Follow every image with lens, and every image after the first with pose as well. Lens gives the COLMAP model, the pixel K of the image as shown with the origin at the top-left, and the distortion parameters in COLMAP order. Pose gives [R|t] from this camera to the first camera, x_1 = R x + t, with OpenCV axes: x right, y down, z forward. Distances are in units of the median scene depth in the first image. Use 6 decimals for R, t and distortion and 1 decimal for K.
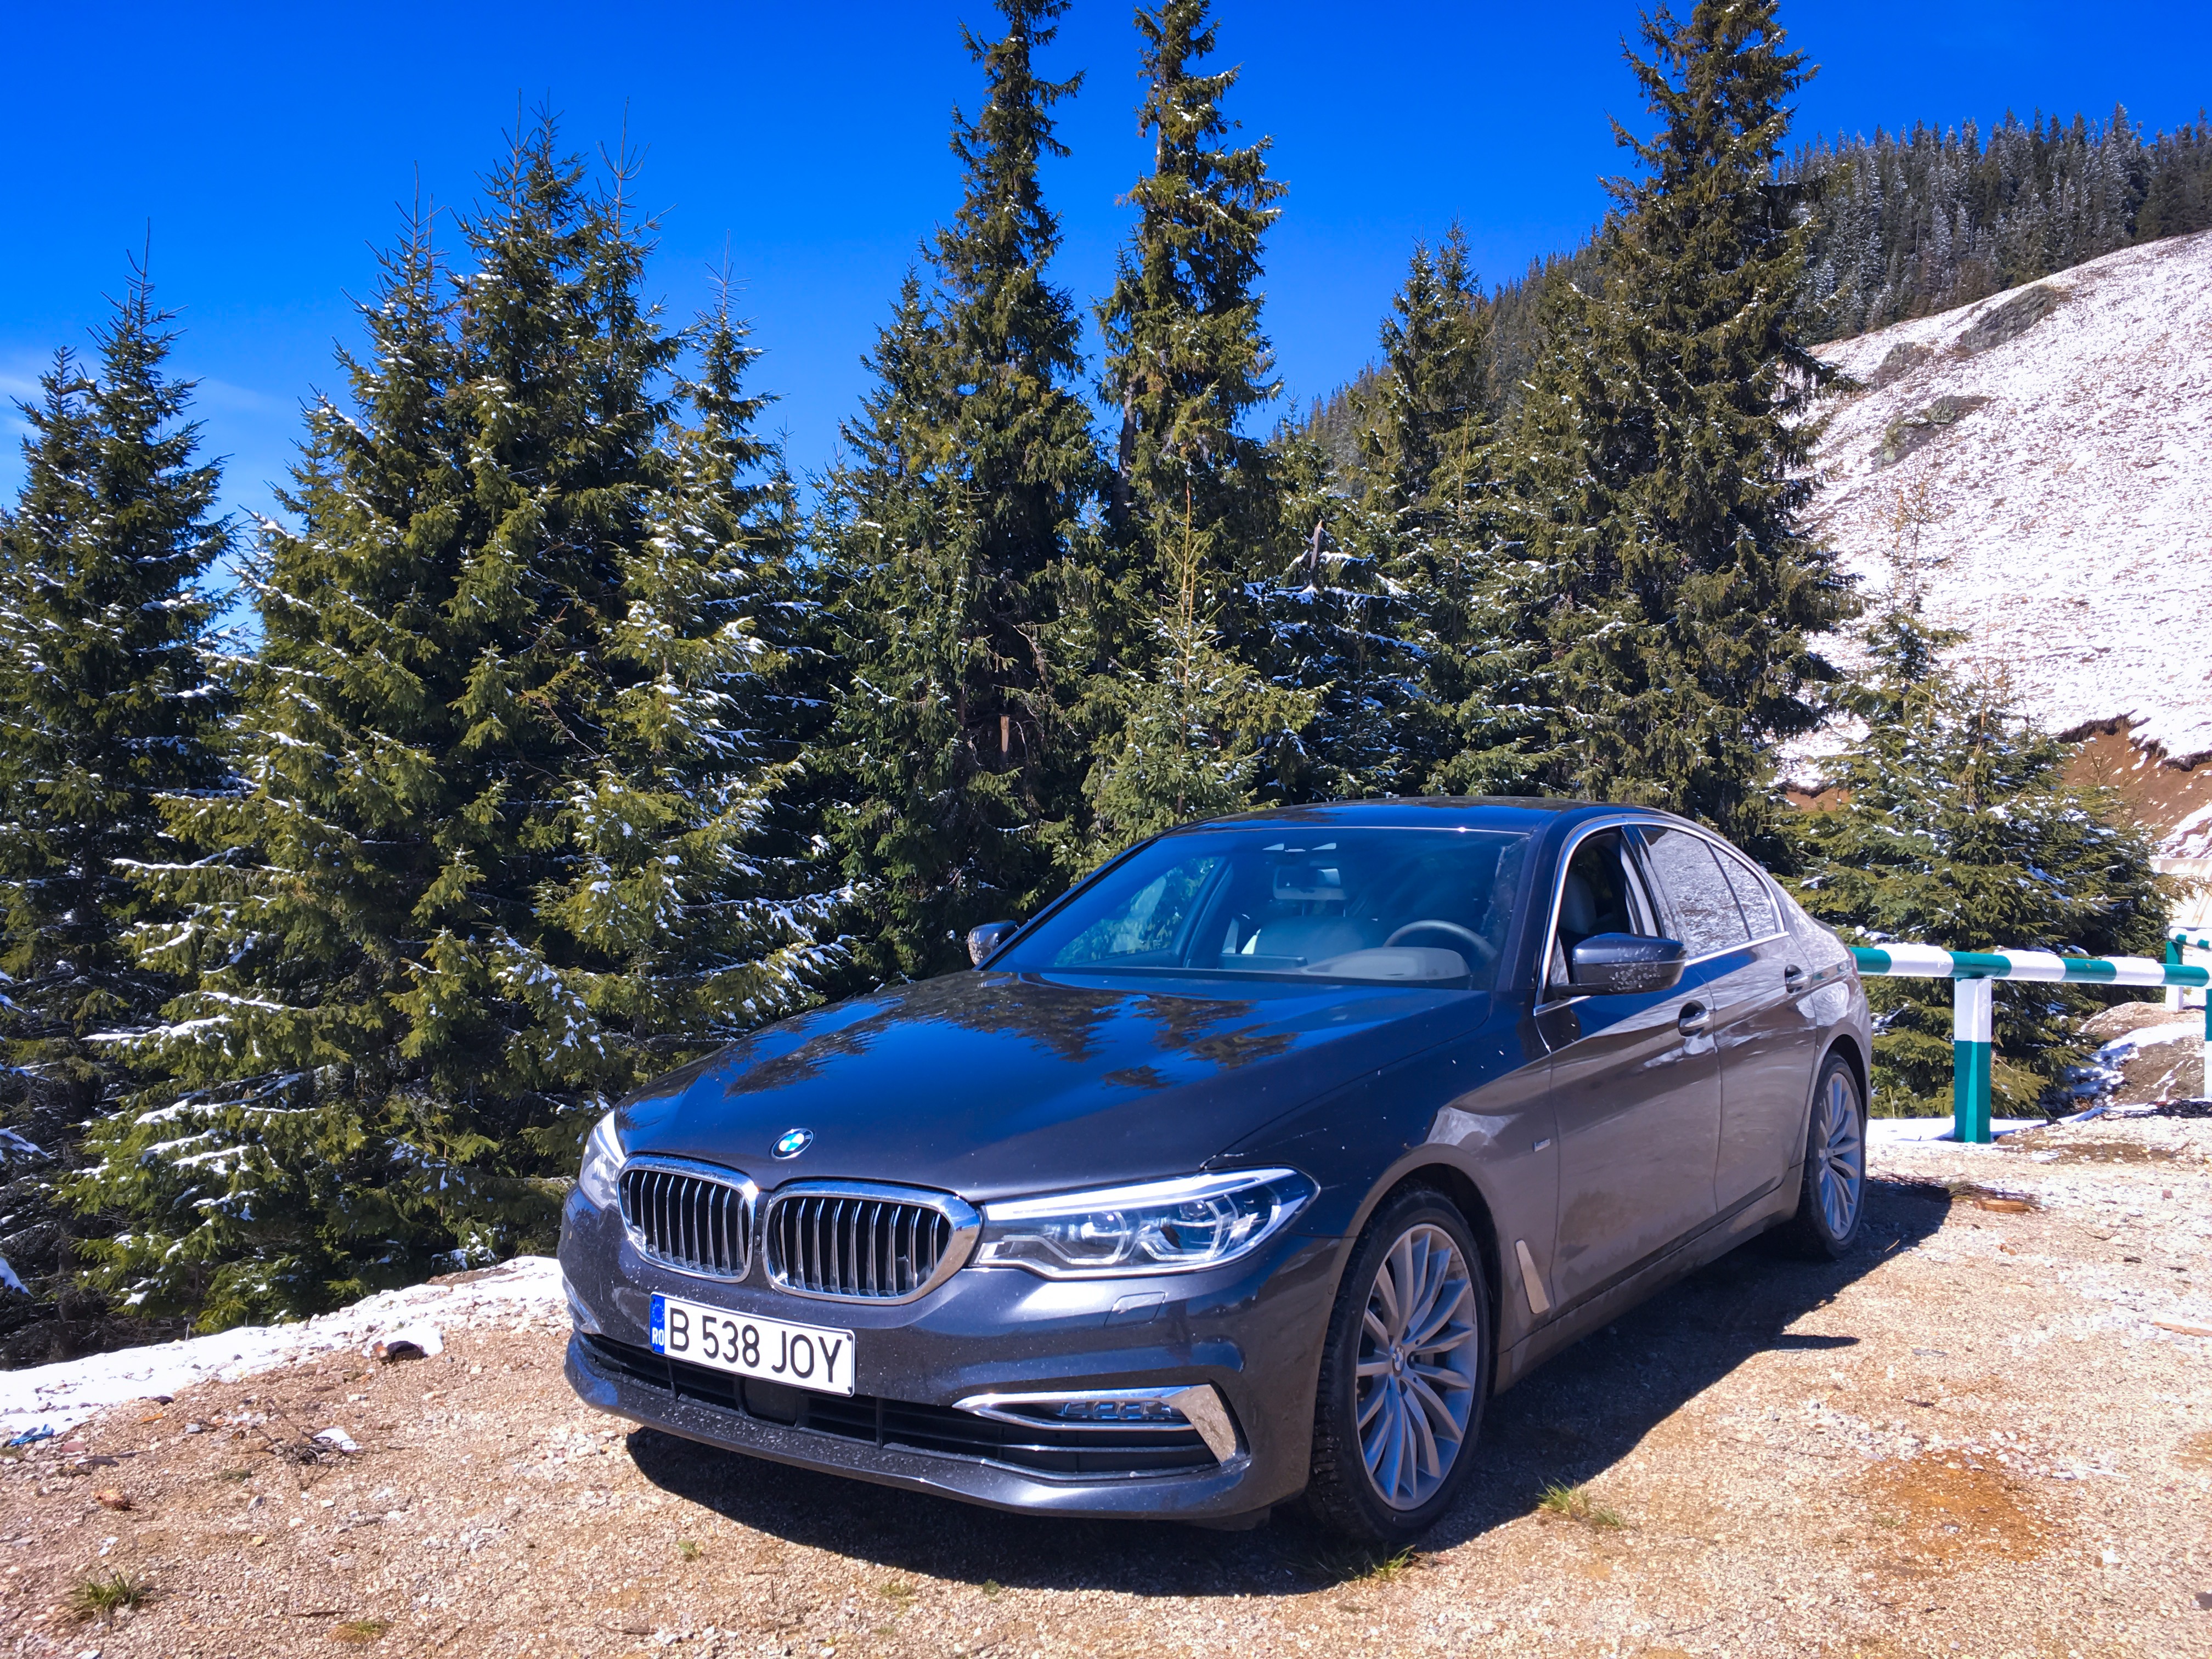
lens RADIAL K [[1892.9, 0, 1119.0], [0, 1892.9, 823.3], [0, 0, 1]] dist [0.081972, -0.107826]
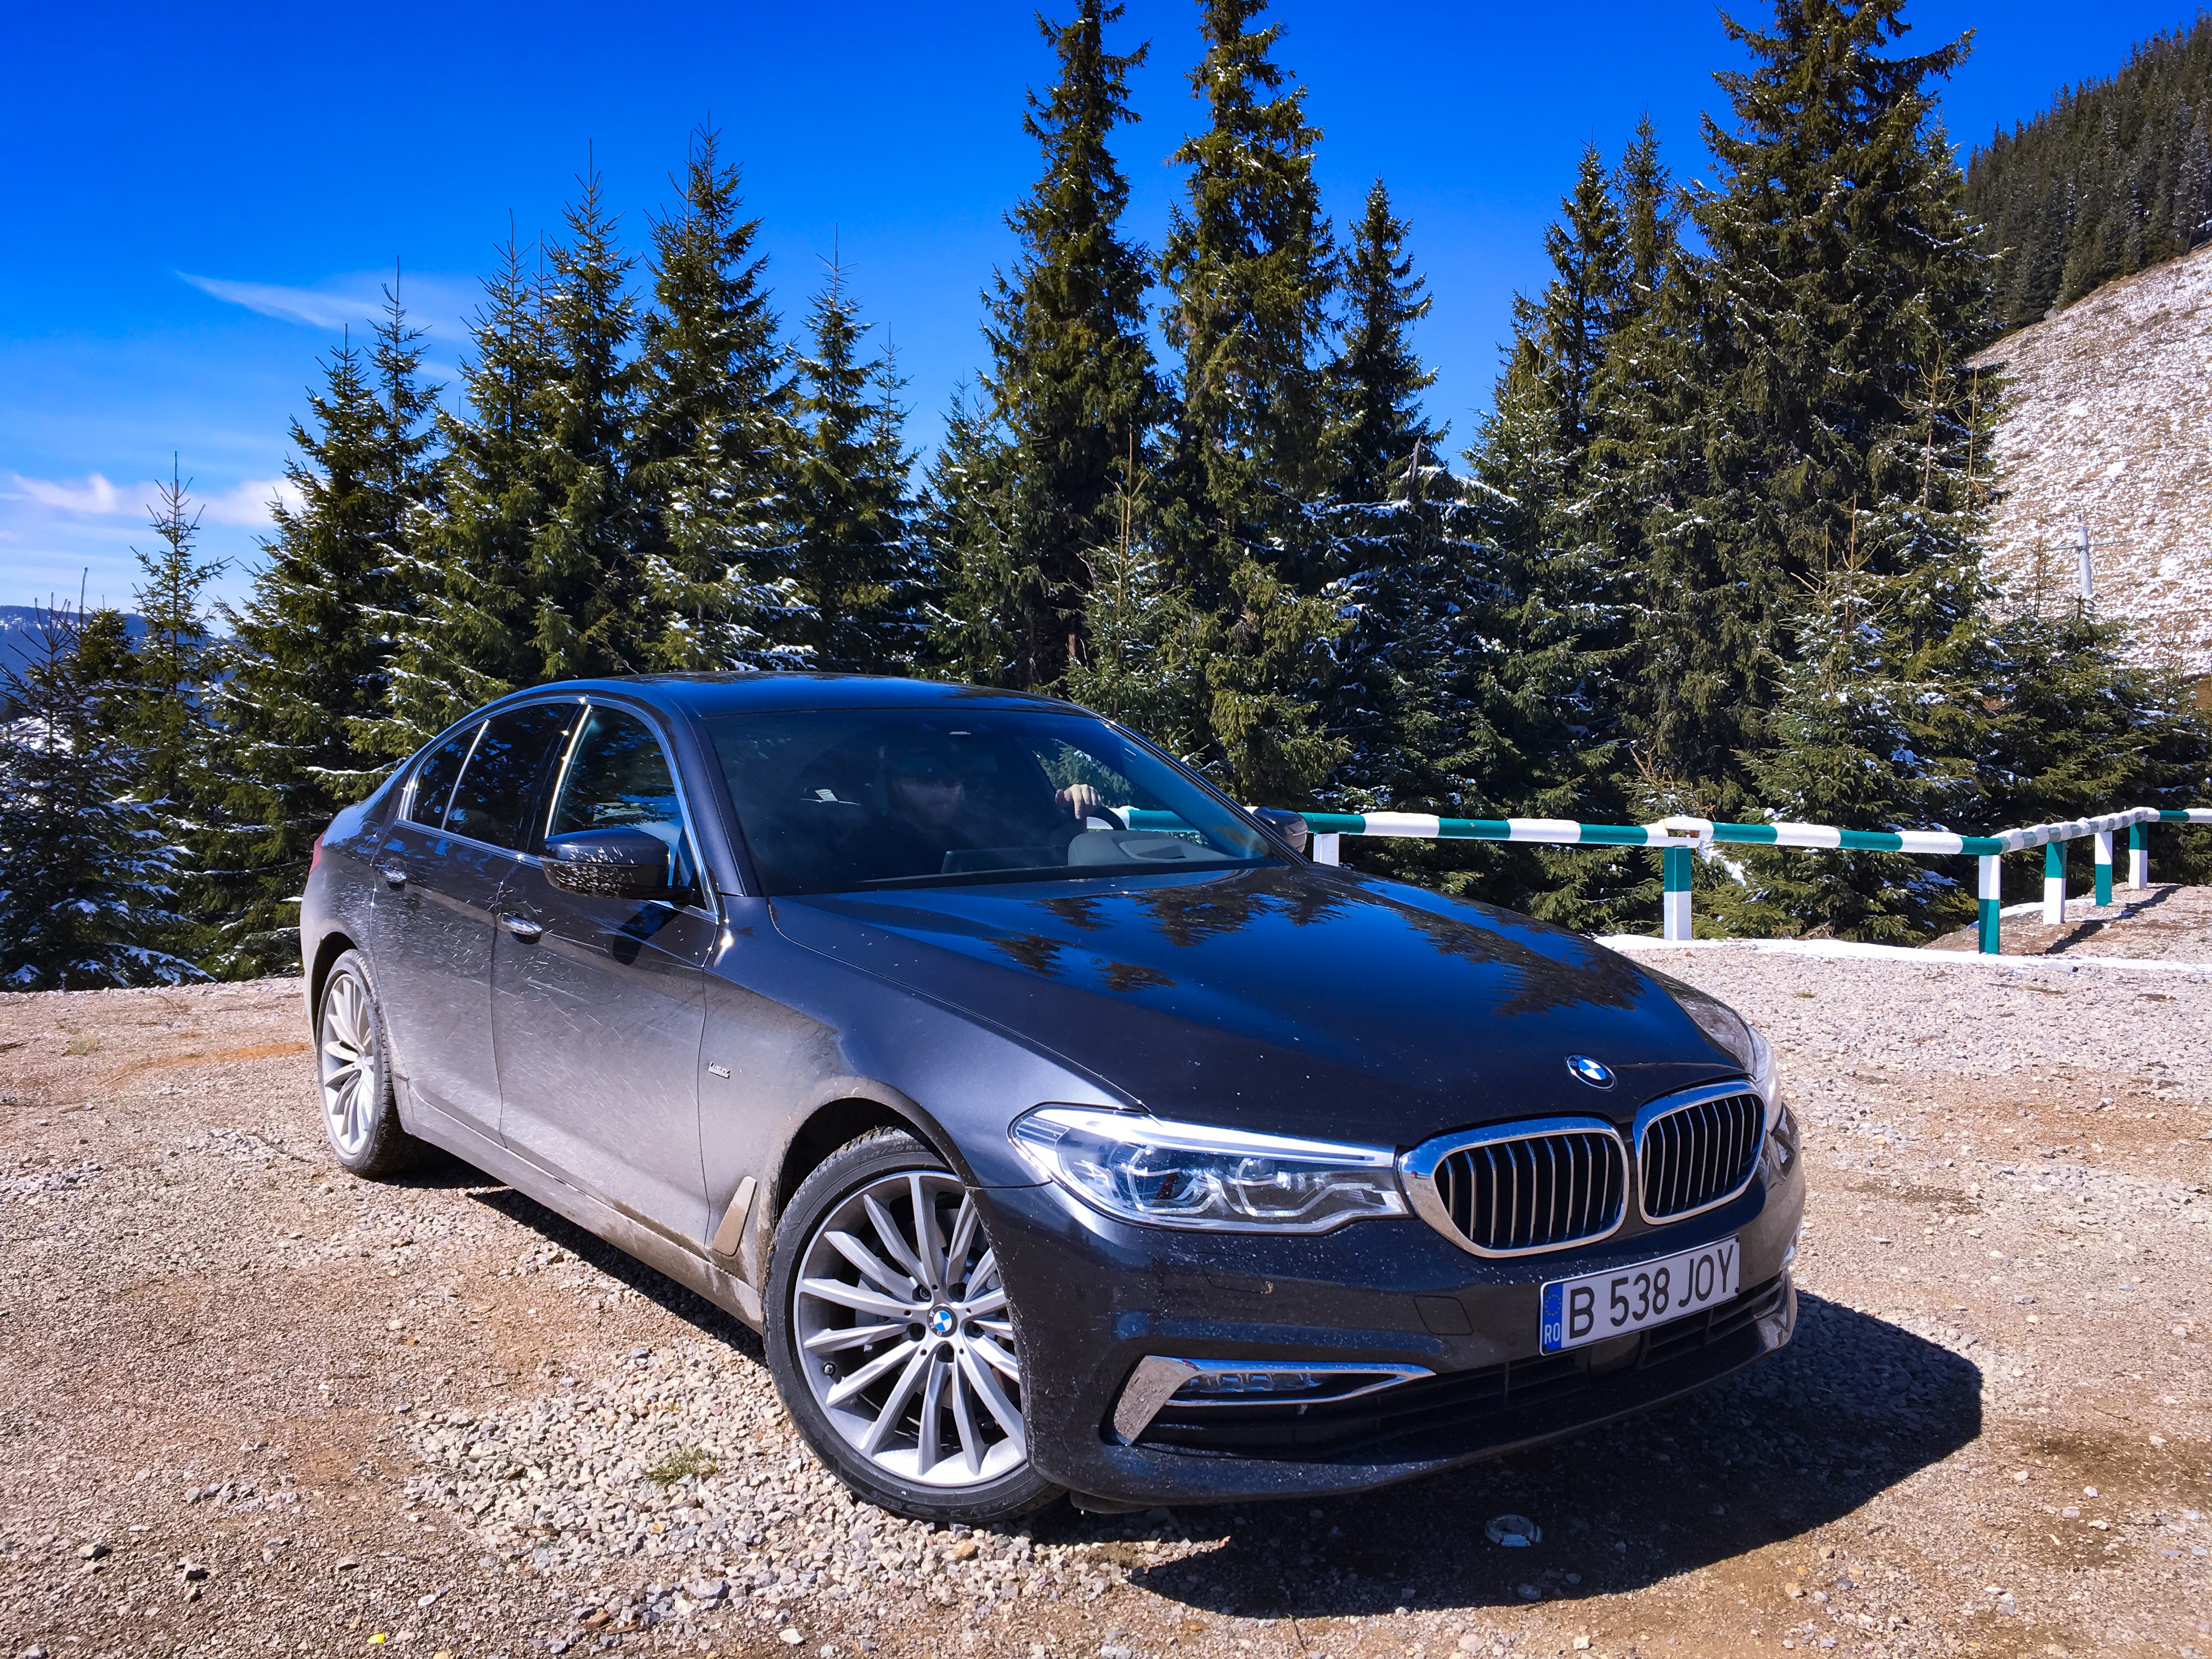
lens RADIAL K [[1894.5, 0, 1111.7], [0, 1894.5, 826.6], [0, 0, 1]] dist [0.085821, -0.105071]
pose [[0.963773, -0.006811, -0.266637, 0.265645], [0.019846, 0.998734, 0.046224, 0.006759], [0.265984, -0.049841, 0.962688, -0.095306]]
